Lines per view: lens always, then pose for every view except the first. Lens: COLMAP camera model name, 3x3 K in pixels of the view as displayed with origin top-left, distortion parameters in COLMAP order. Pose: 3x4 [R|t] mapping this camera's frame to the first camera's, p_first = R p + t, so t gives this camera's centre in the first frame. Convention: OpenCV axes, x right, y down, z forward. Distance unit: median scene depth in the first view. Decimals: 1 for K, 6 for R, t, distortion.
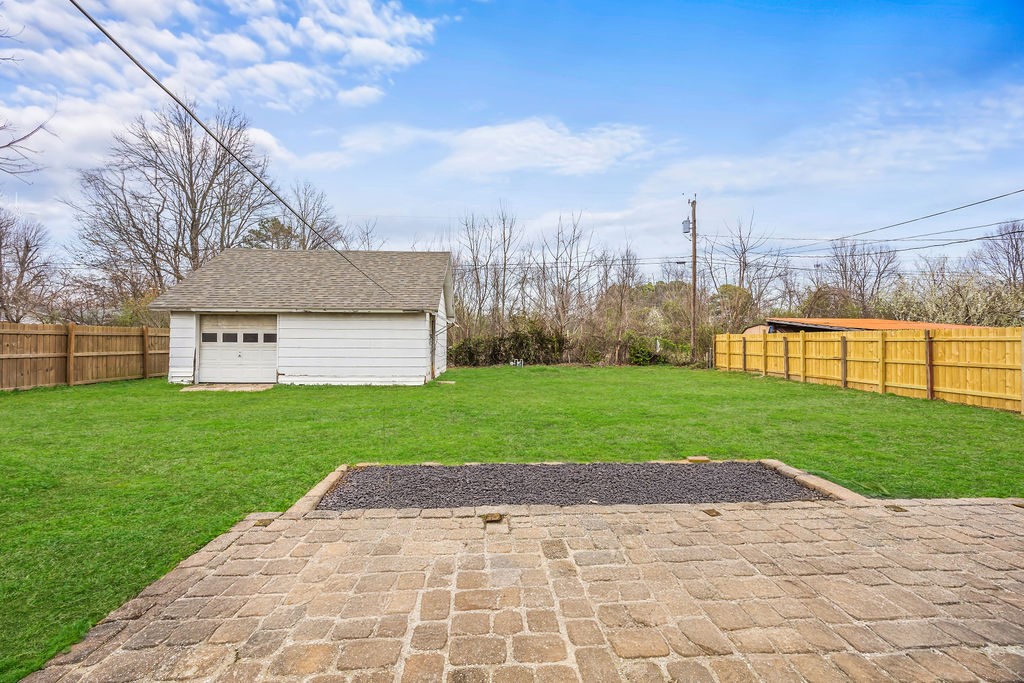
lens RADIAL K [[391.4, 0, 516.6], [0, 391.4, 335.8], [0, 0, 1]] dist [-0.006788, 0.000518]
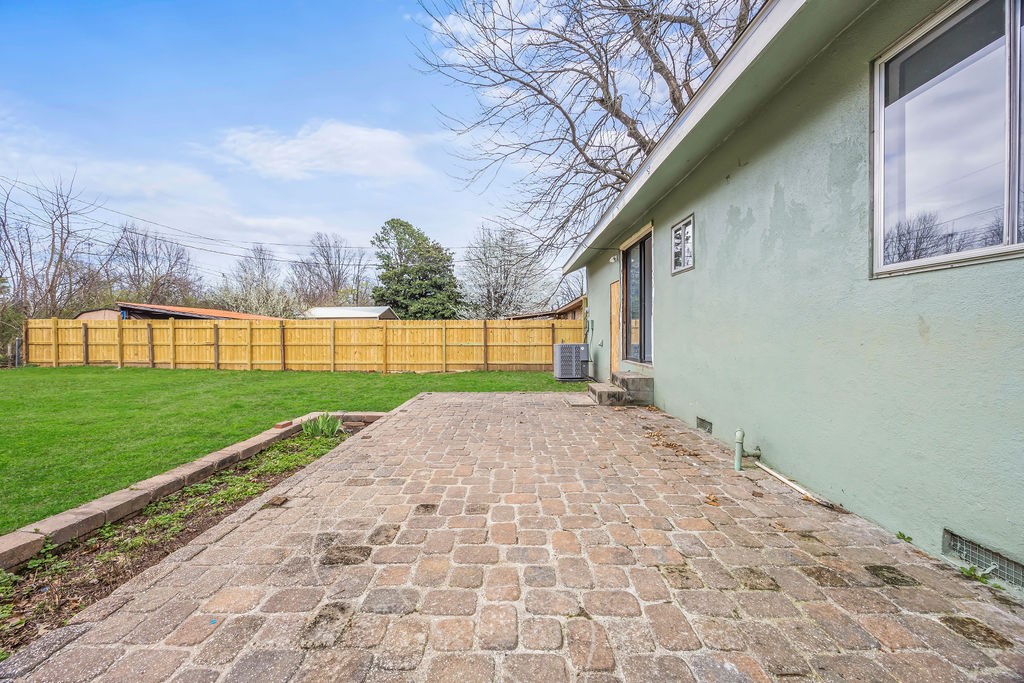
lens RADIAL K [[391.4, 0, 499.4], [0, 391.4, 333.5], [0, 0, 1]] dist [-0.006788, 0.000518]
pose [[0.088141, -0.005133, 0.996095, -0.206200], [-0.014447, 0.999875, 0.006431, 0.009291], [-0.996003, -0.014957, 0.088056, 0.082382]]
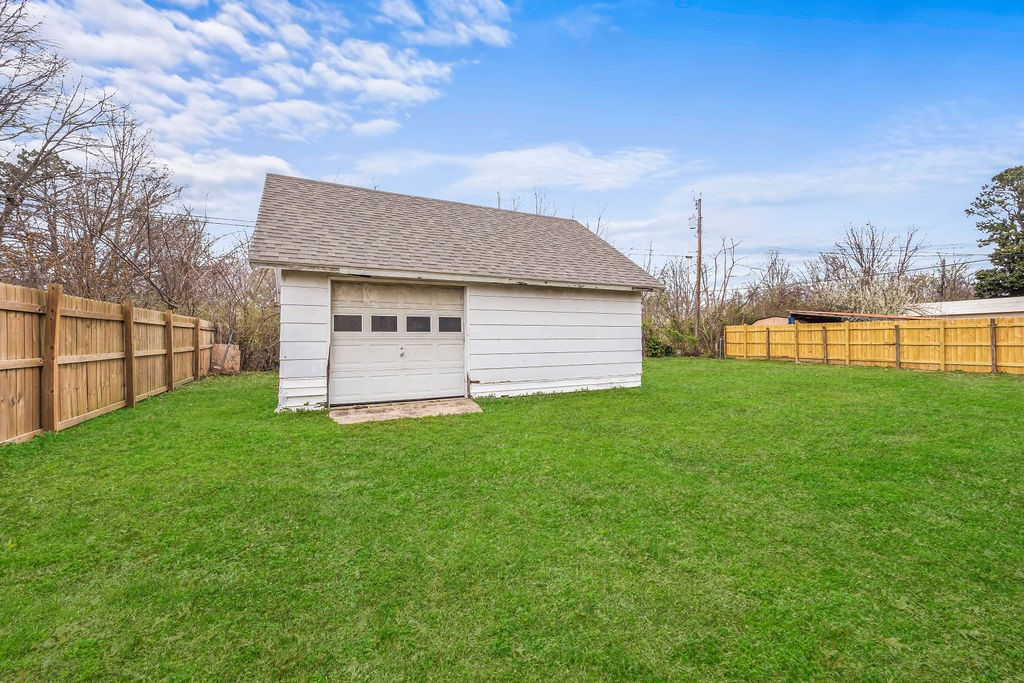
lens RADIAL K [[391.4, 0, 509.6], [0, 391.4, 355.0], [0, 0, 1]] dist [-0.006788, 0.000518]
pose [[0.920635, -0.028115, 0.389410, -0.702565], [0.006776, 0.998404, 0.056065, 0.017777], [-0.390365, -0.048977, 0.919356, 0.353771]]
